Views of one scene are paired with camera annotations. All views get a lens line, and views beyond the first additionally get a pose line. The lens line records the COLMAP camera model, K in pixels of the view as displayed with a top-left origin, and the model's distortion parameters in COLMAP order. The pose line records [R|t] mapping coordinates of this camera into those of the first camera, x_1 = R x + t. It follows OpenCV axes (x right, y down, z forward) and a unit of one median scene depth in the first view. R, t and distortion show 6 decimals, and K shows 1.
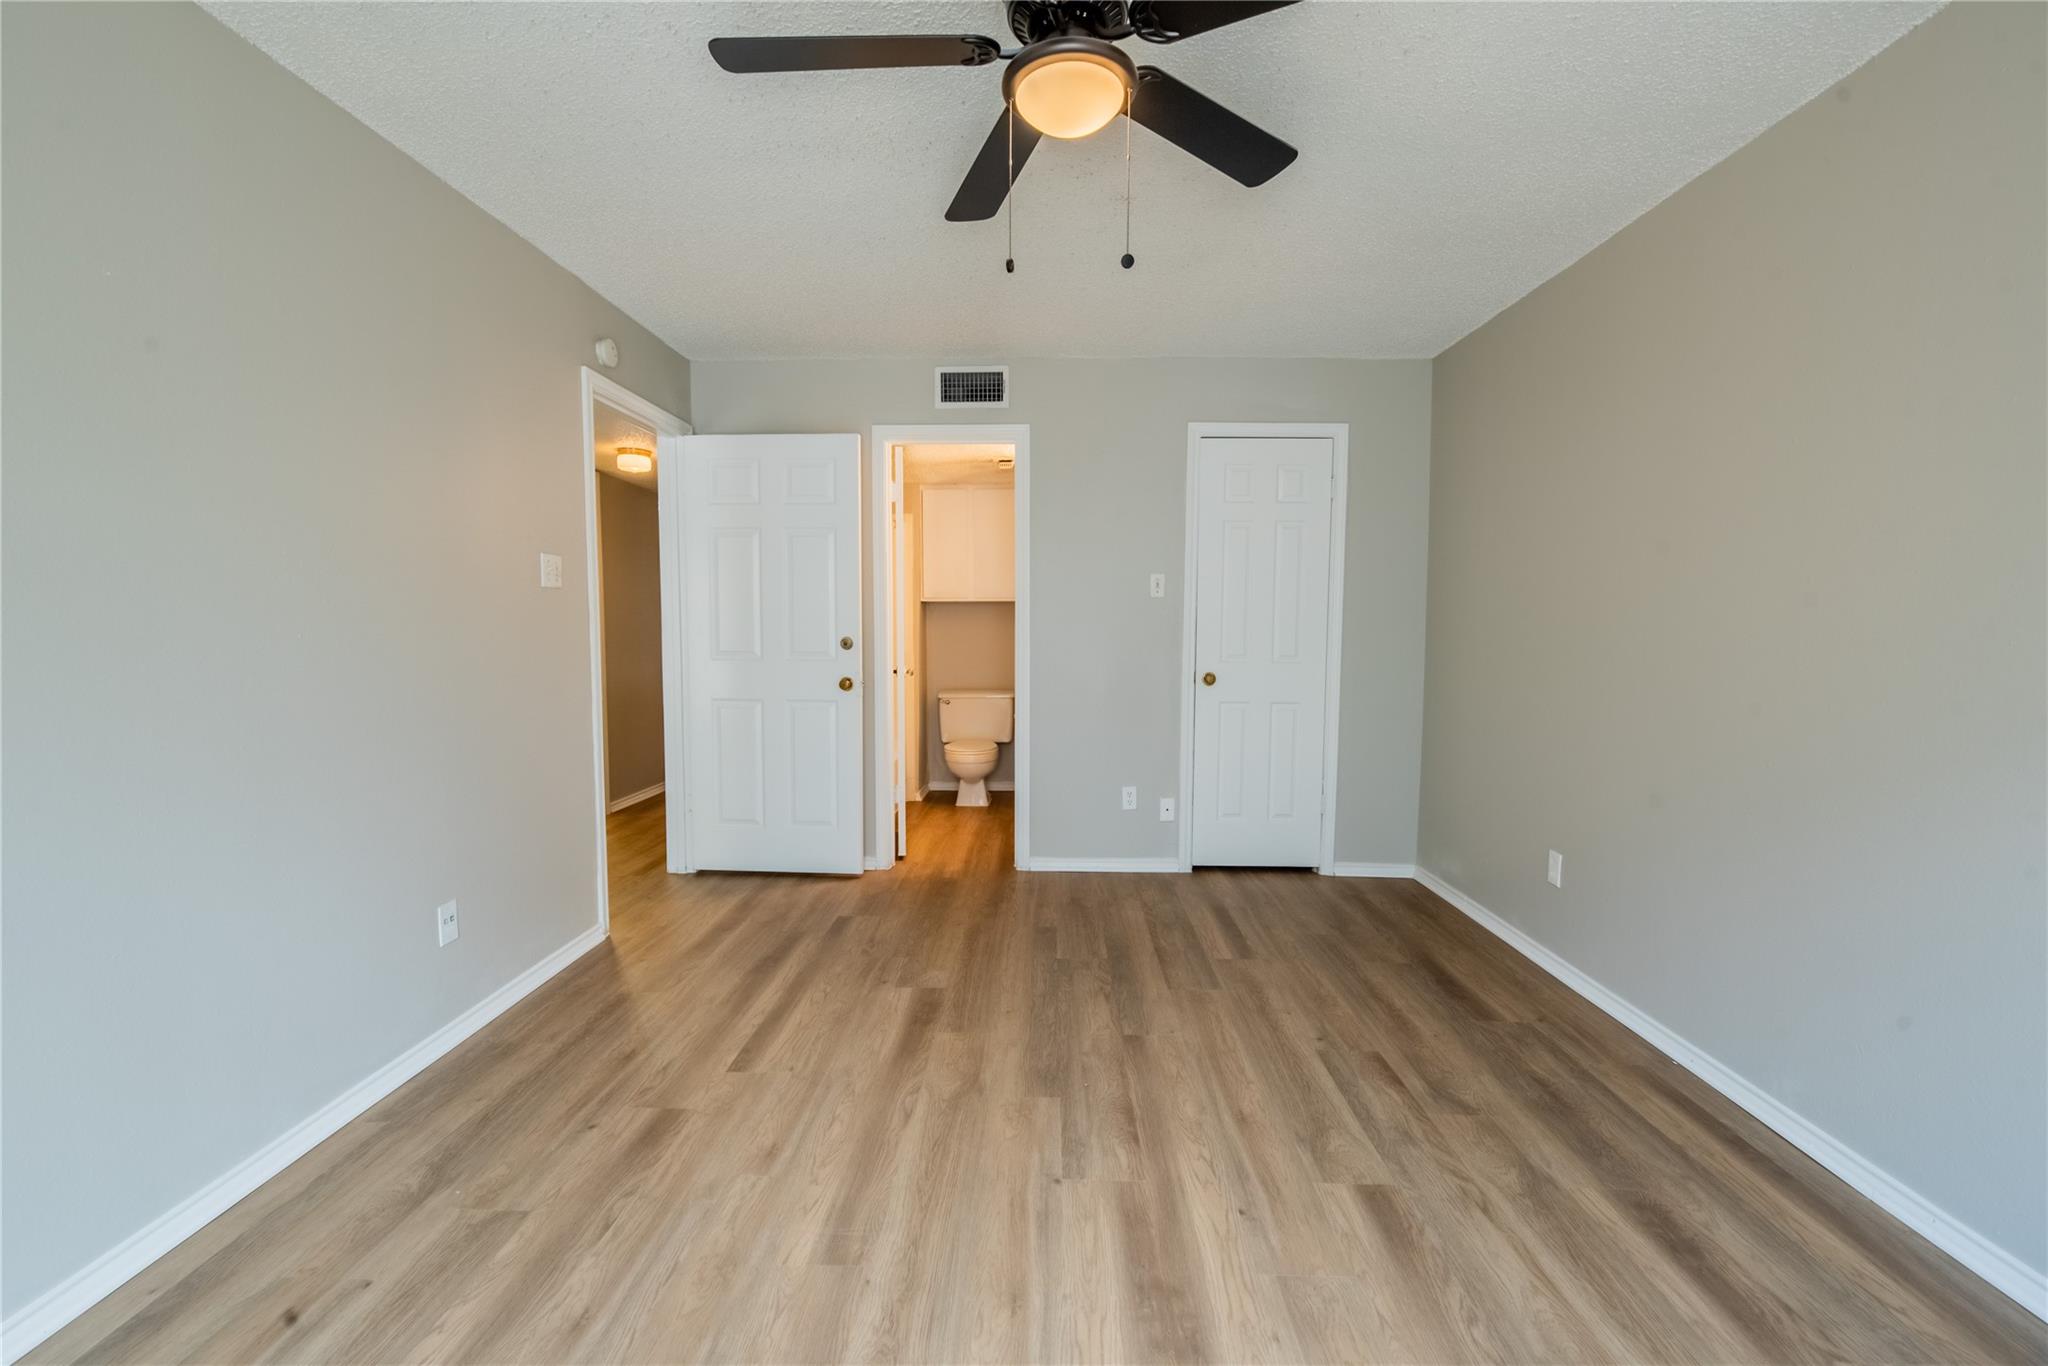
lens RADIAL K [[862.6, 0, 1026.9], [0, 862.6, 690.4], [0, 0, 1]] dist [-0.000196, -0.004056]
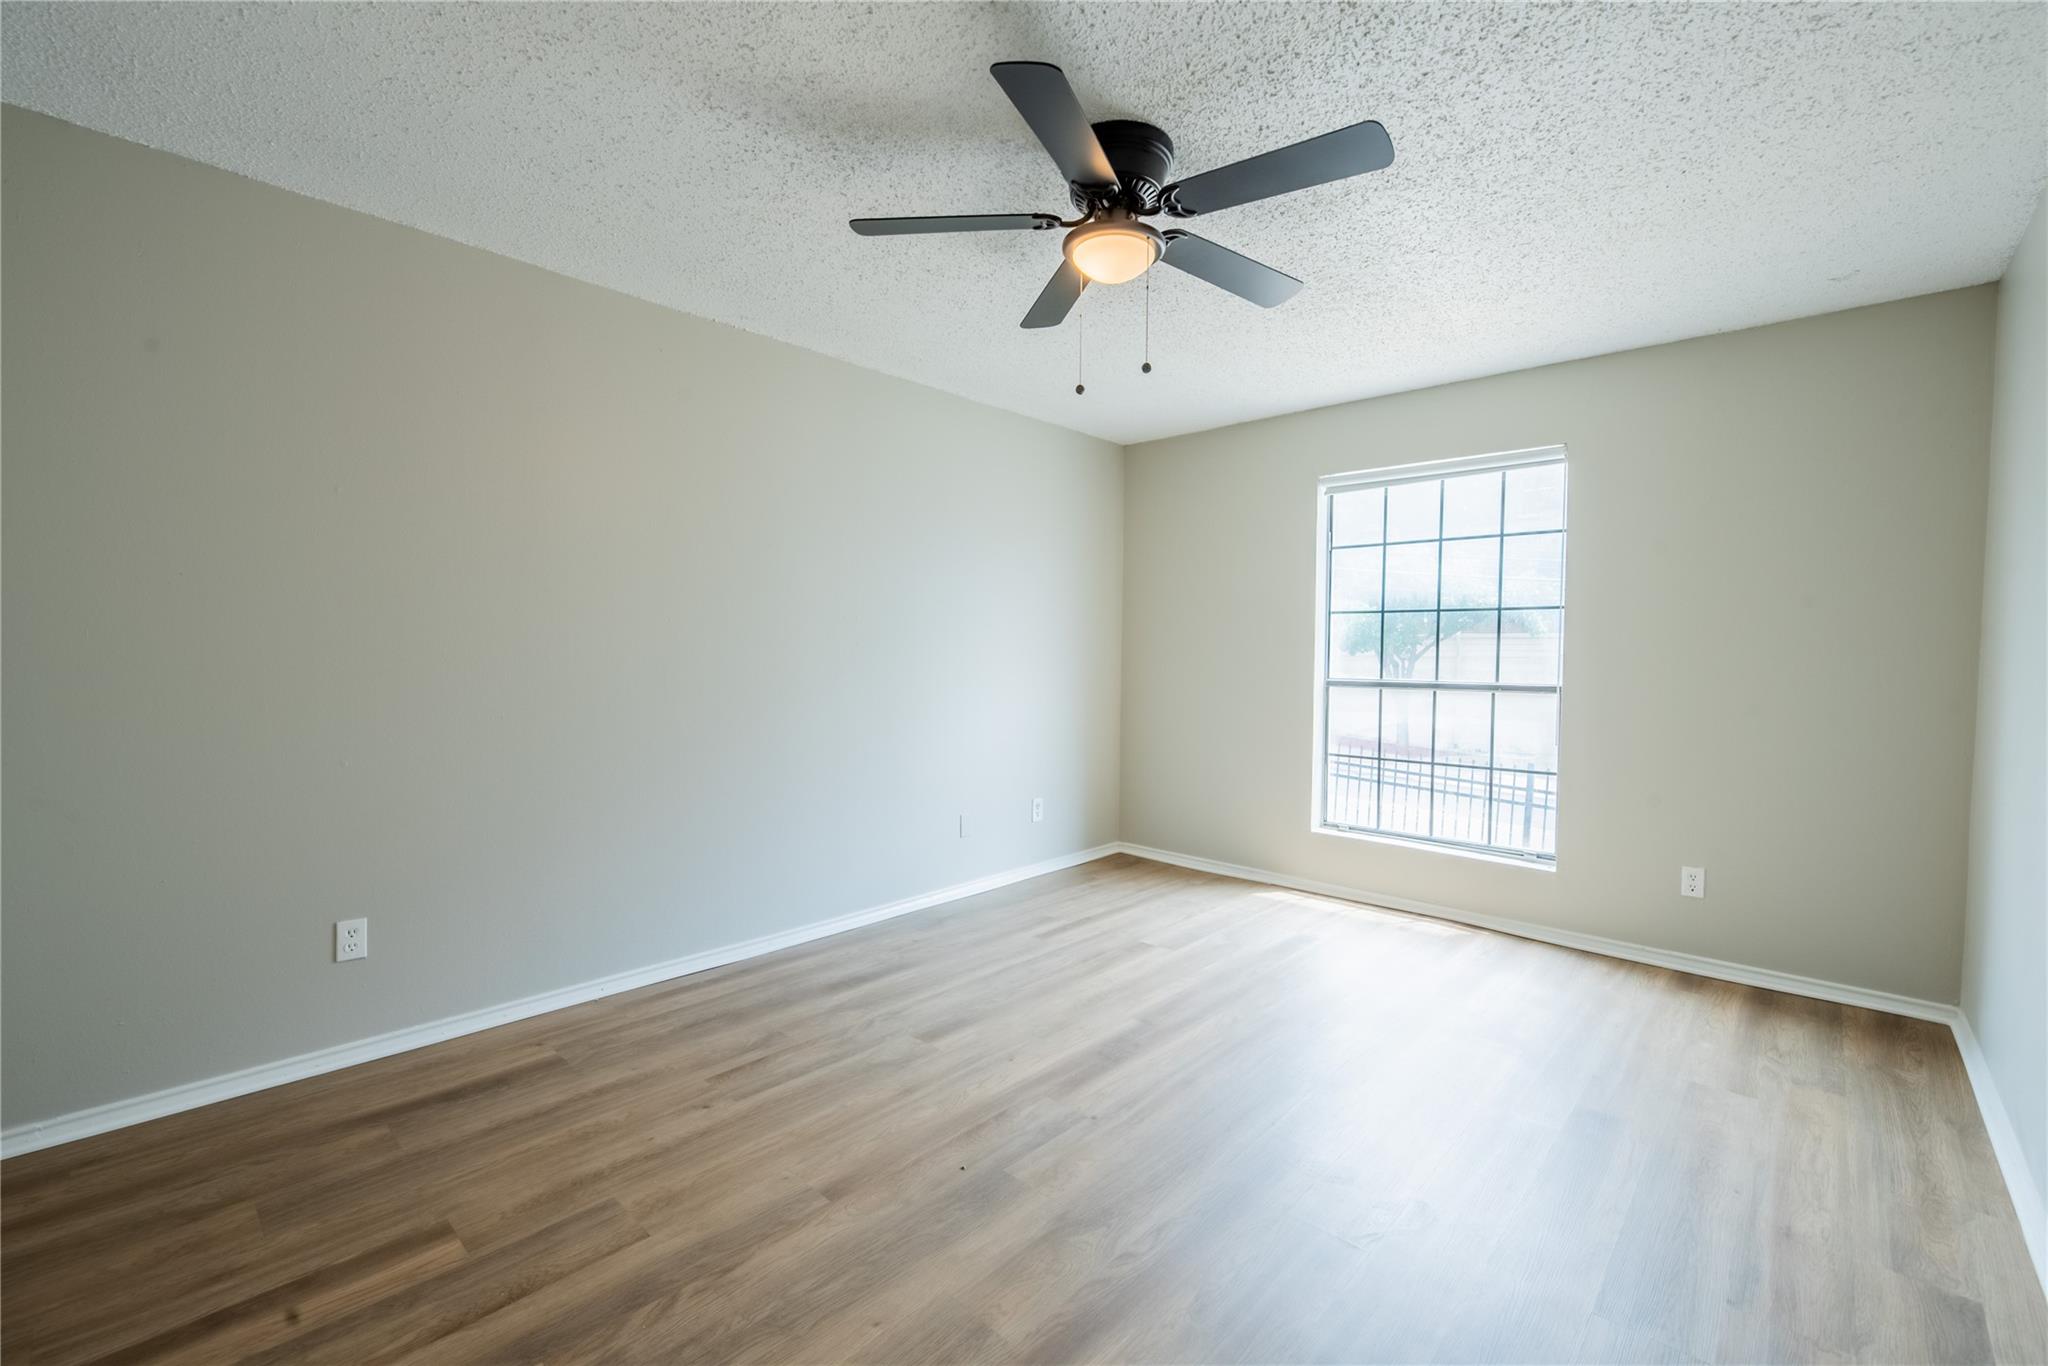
lens RADIAL K [[857.8, 0, 1028.1], [0, 857.8, 686.4], [0, 0, 1]] dist [-0.000039, -0.000370]
pose [[-0.753430, -0.036447, 0.656518, -0.584036], [0.036896, 0.994546, 0.097556, -0.130381], [-0.656492, 0.097725, -0.747976, 1.684667]]
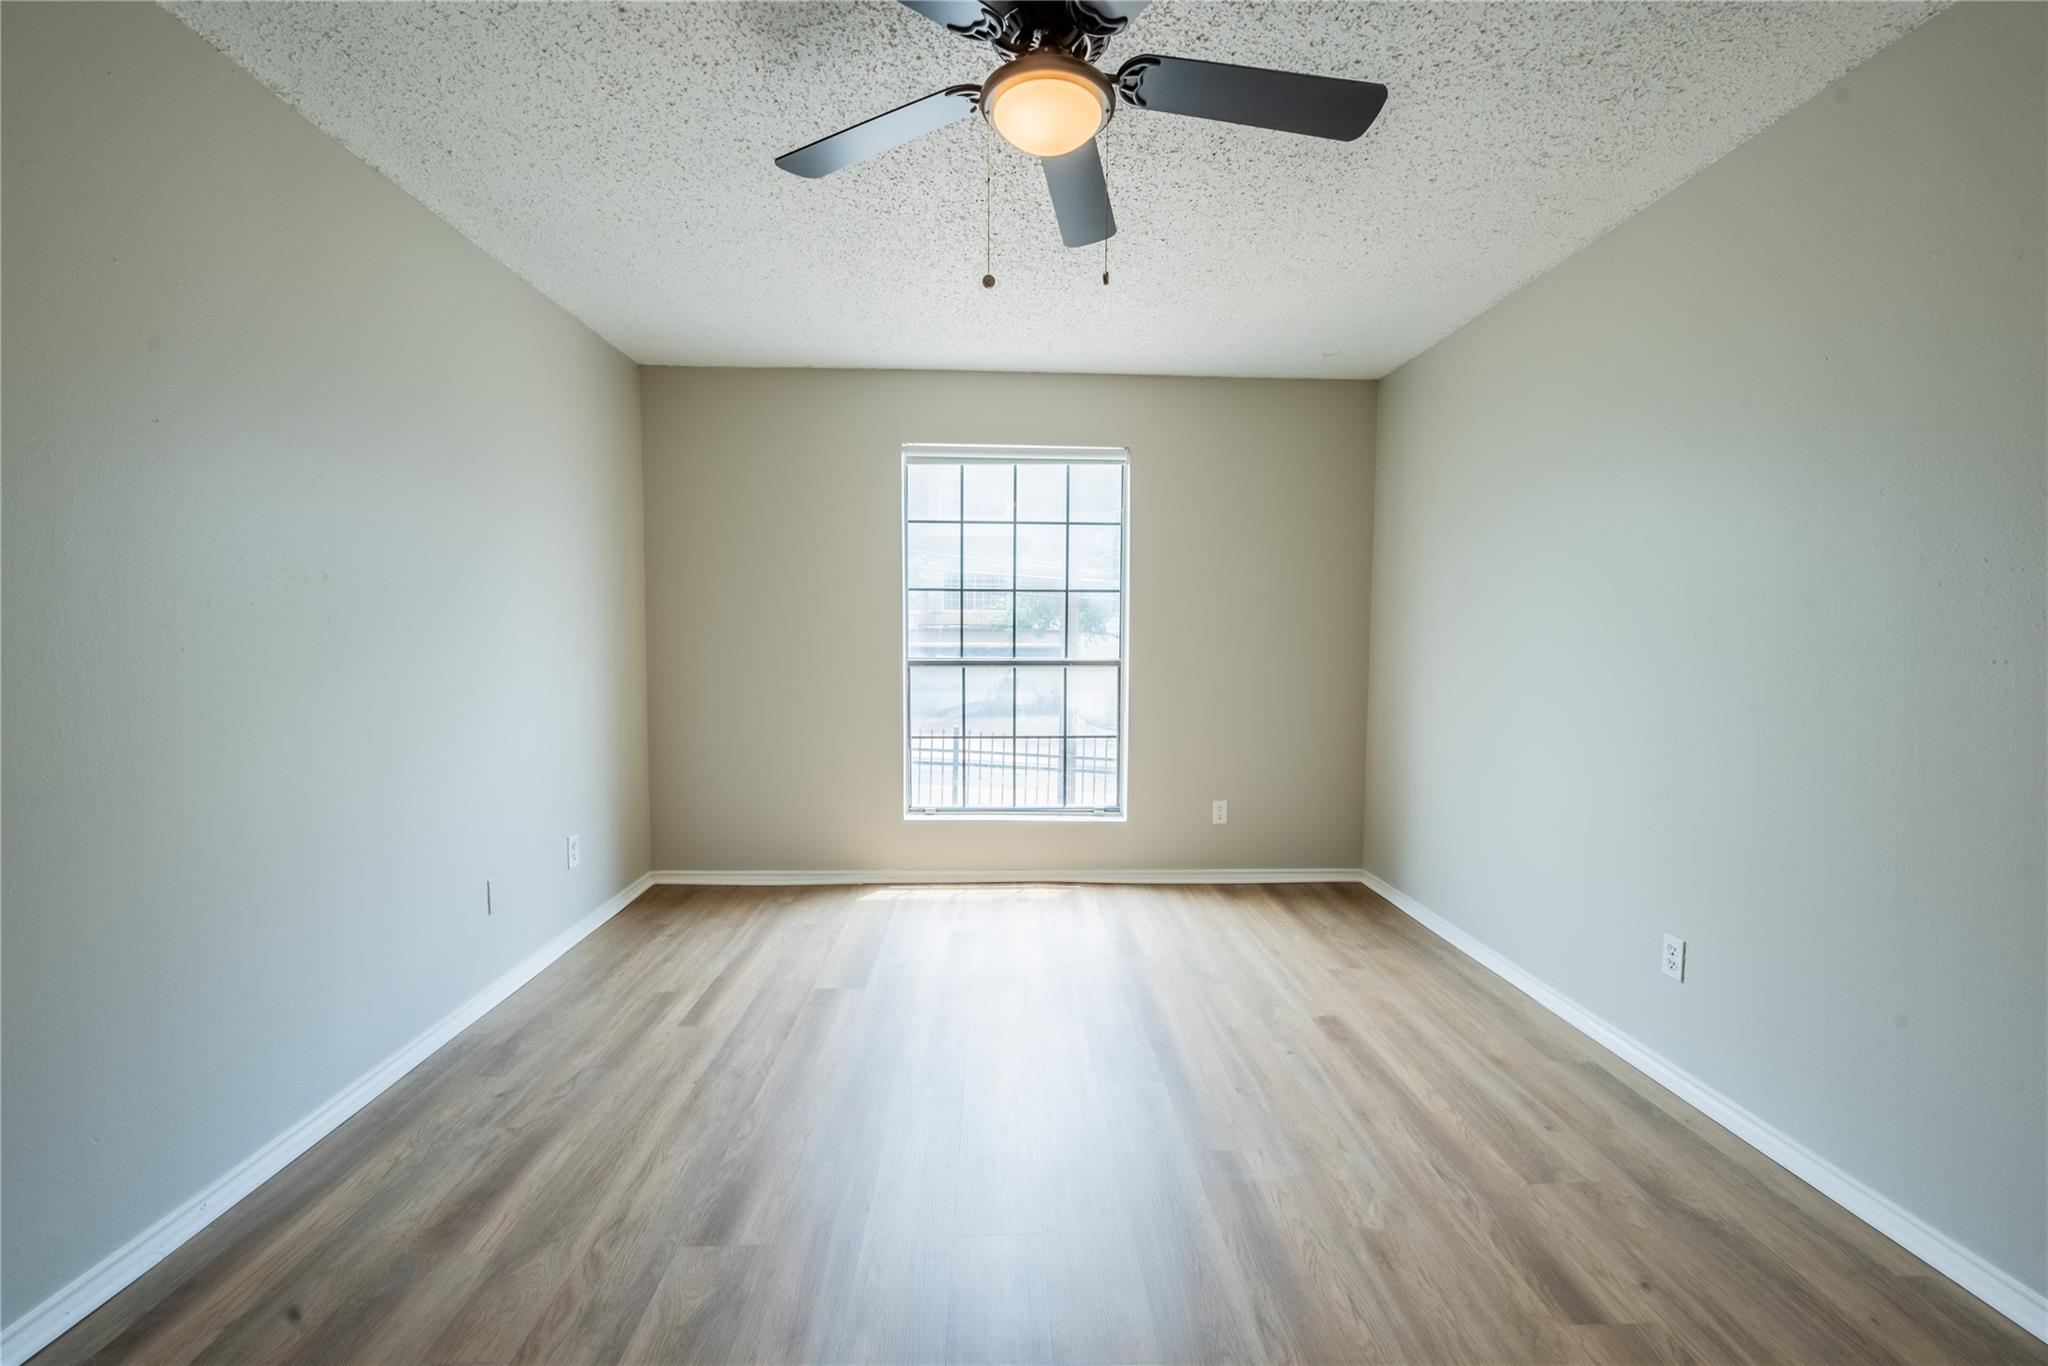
lens RADIAL K [[857.8, 0, 1028.1], [0, 857.8, 686.4], [0, 0, 1]] dist [-0.000039, -0.000370]
pose [[-0.997726, -0.003542, -0.067307, 0.108522], [-0.012729, 0.990549, 0.136568, -0.130659], [0.066188, 0.137114, -0.988341, 1.640569]]
